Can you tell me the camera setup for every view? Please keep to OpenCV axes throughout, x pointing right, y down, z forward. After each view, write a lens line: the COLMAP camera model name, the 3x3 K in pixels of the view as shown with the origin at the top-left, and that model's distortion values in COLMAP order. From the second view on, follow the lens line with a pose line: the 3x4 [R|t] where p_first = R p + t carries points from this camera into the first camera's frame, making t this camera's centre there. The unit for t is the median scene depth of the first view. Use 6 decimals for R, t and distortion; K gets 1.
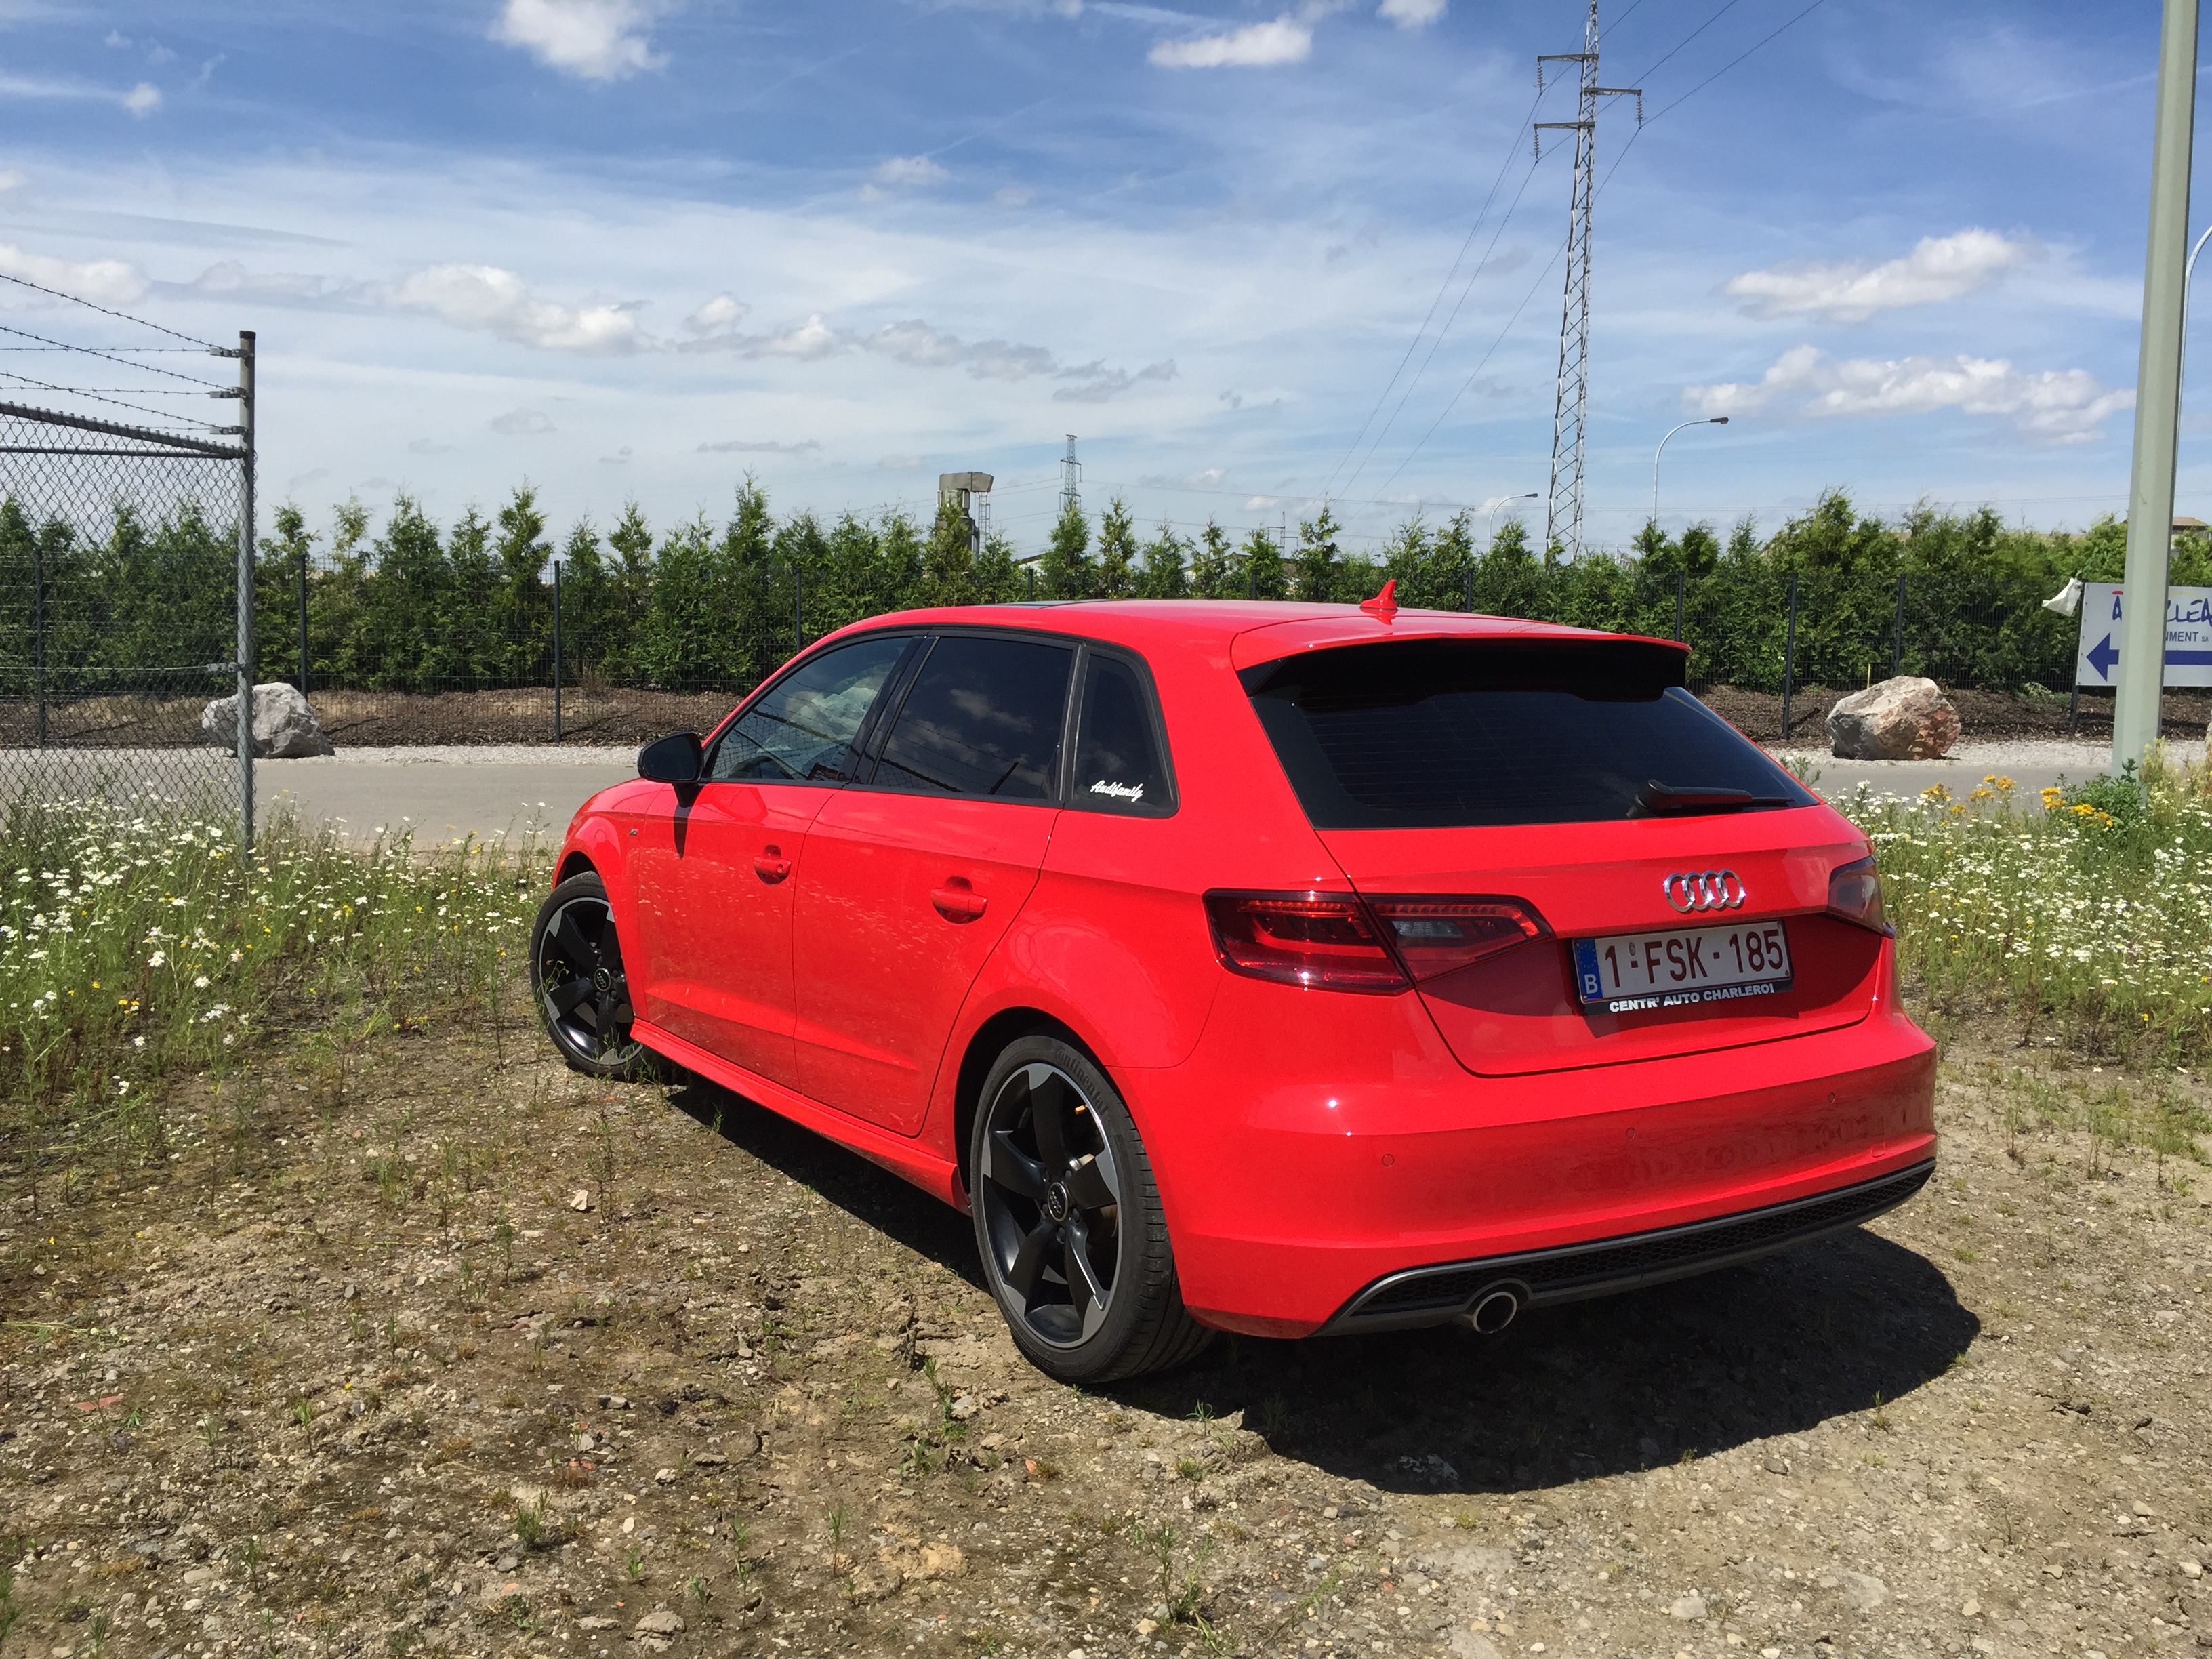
lens RADIAL K [[1853.4, 0, 1092.5], [0, 1853.4, 824.3], [0, 0, 1]] dist [0.083173, -0.136317]
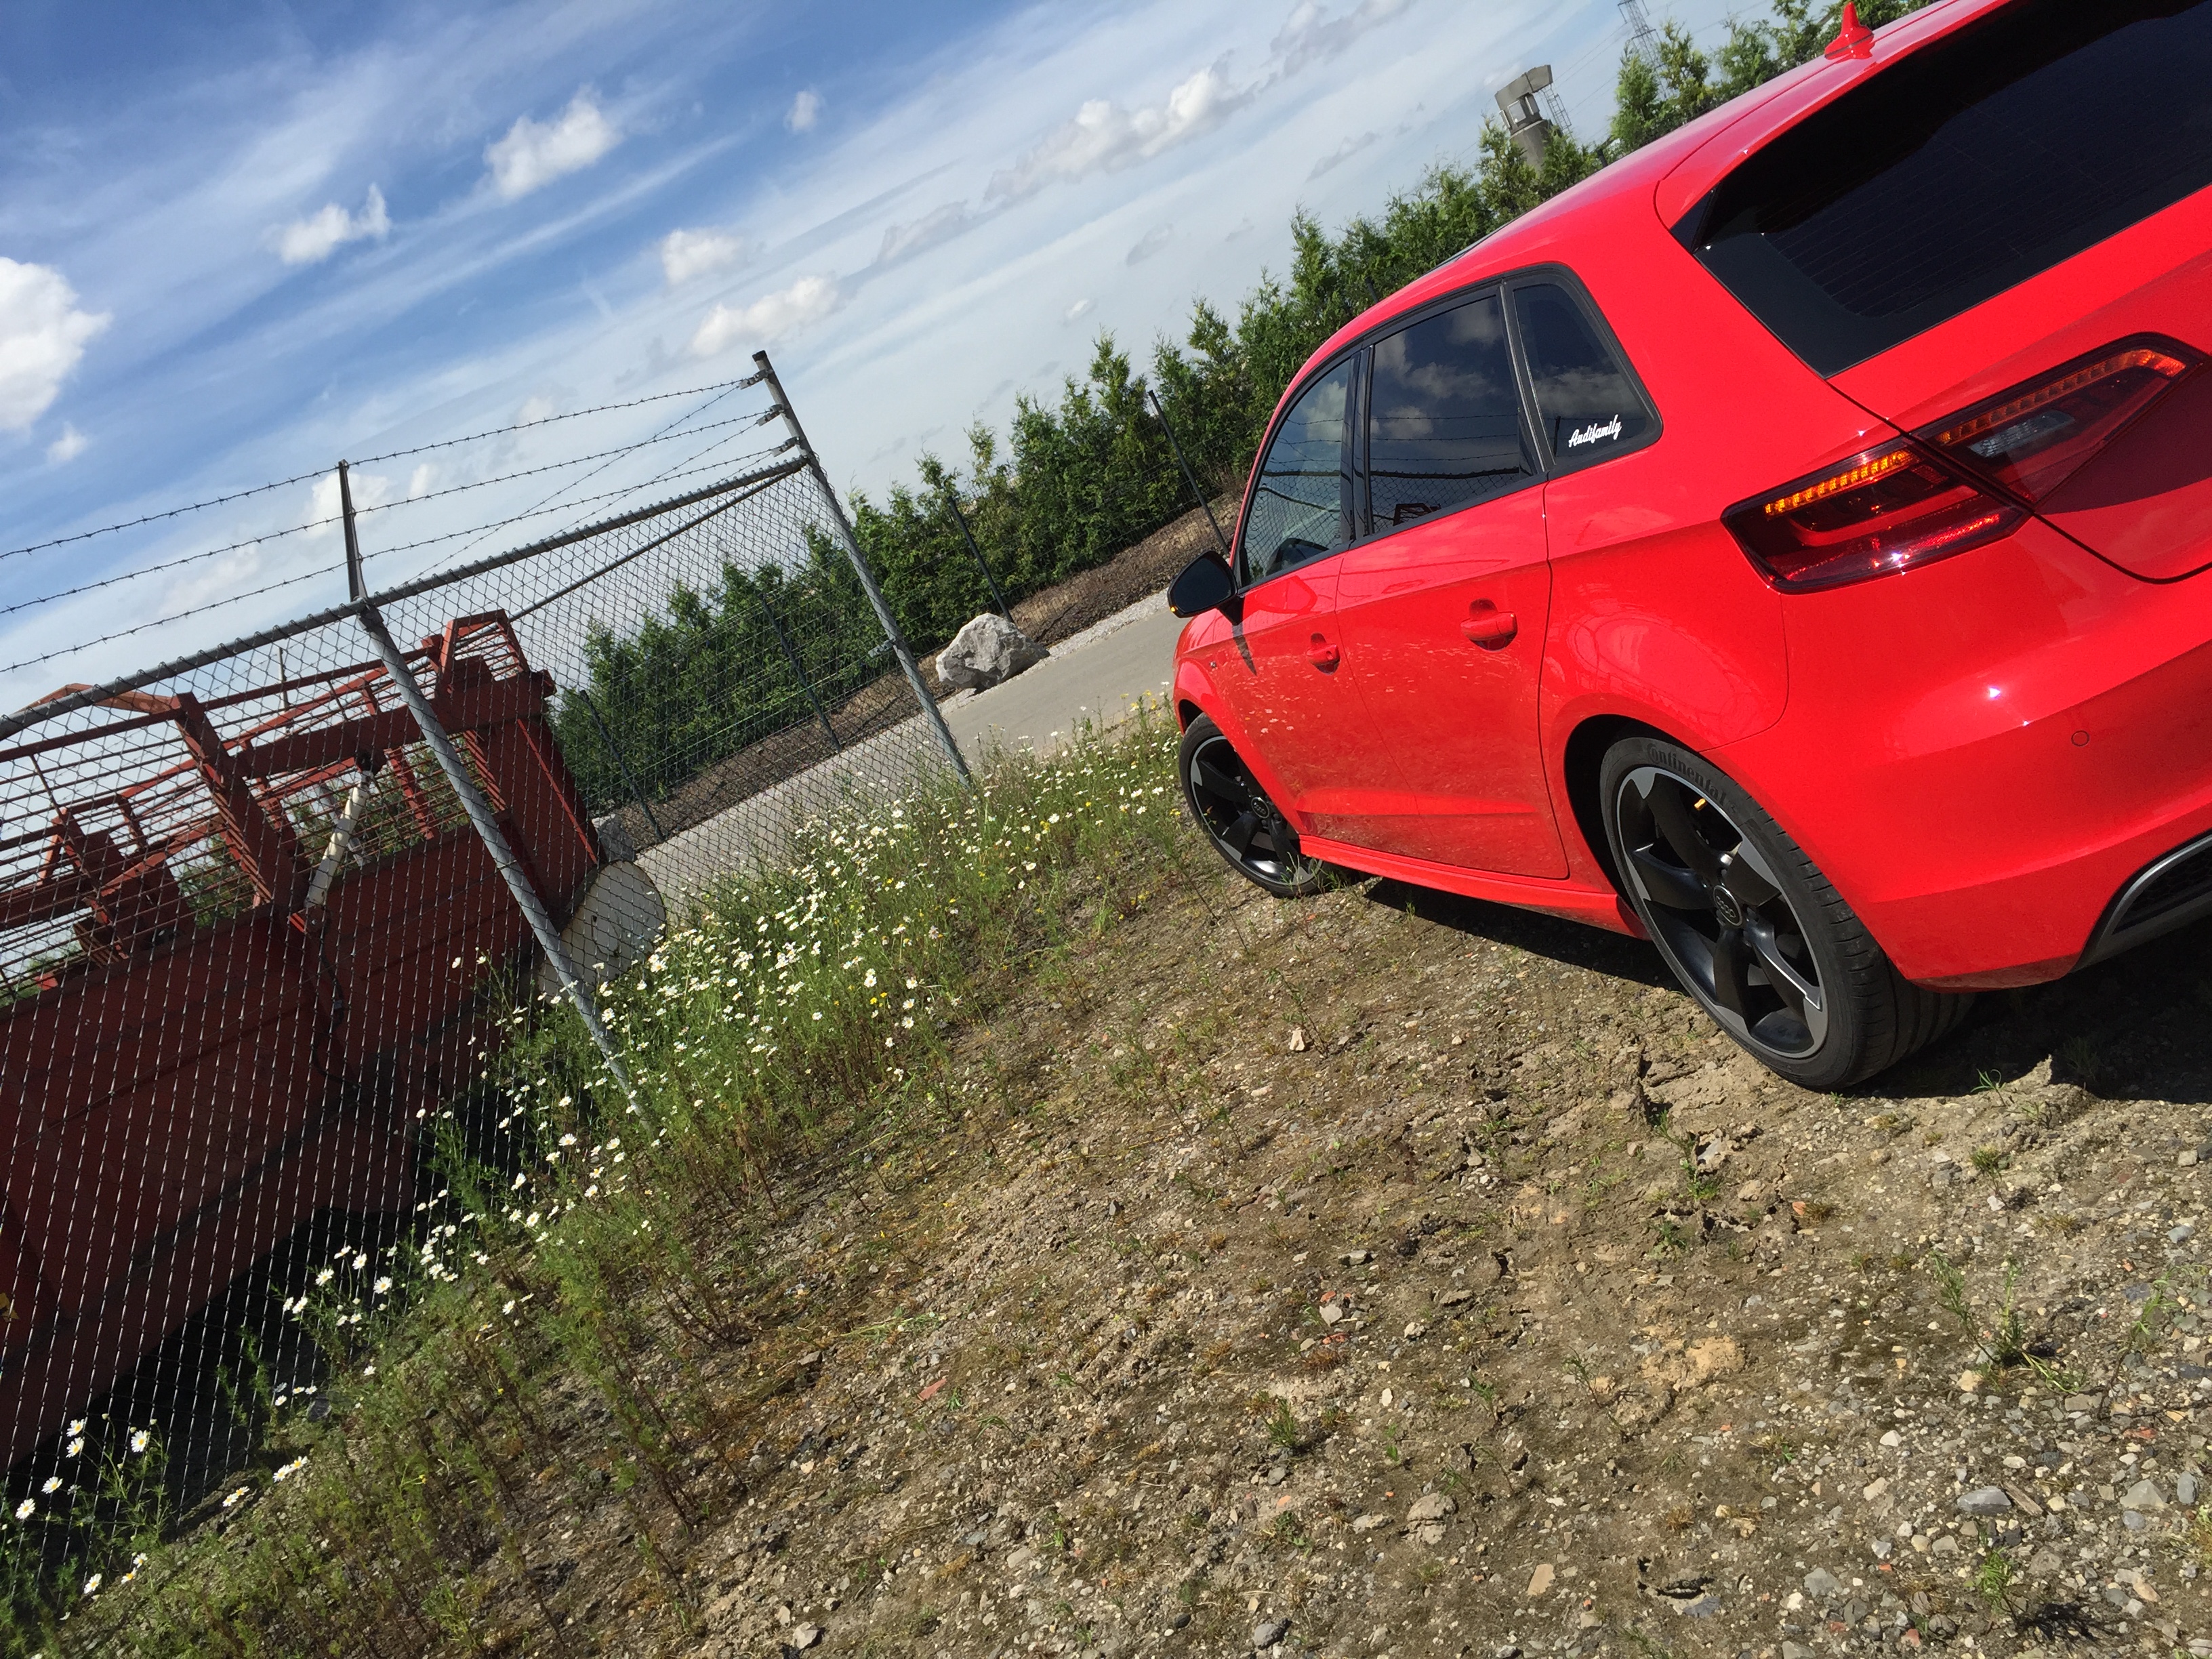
lens RADIAL K [[1853.4, 0, 1092.5], [0, 1853.4, 824.3], [0, 0, 1]] dist [0.083173, -0.136317]
pose [[0.833980, -0.371578, -0.407931, 0.110283], [0.429723, 0.901114, 0.057723, -0.006307], [0.346144, -0.223438, 0.911186, 0.134644]]
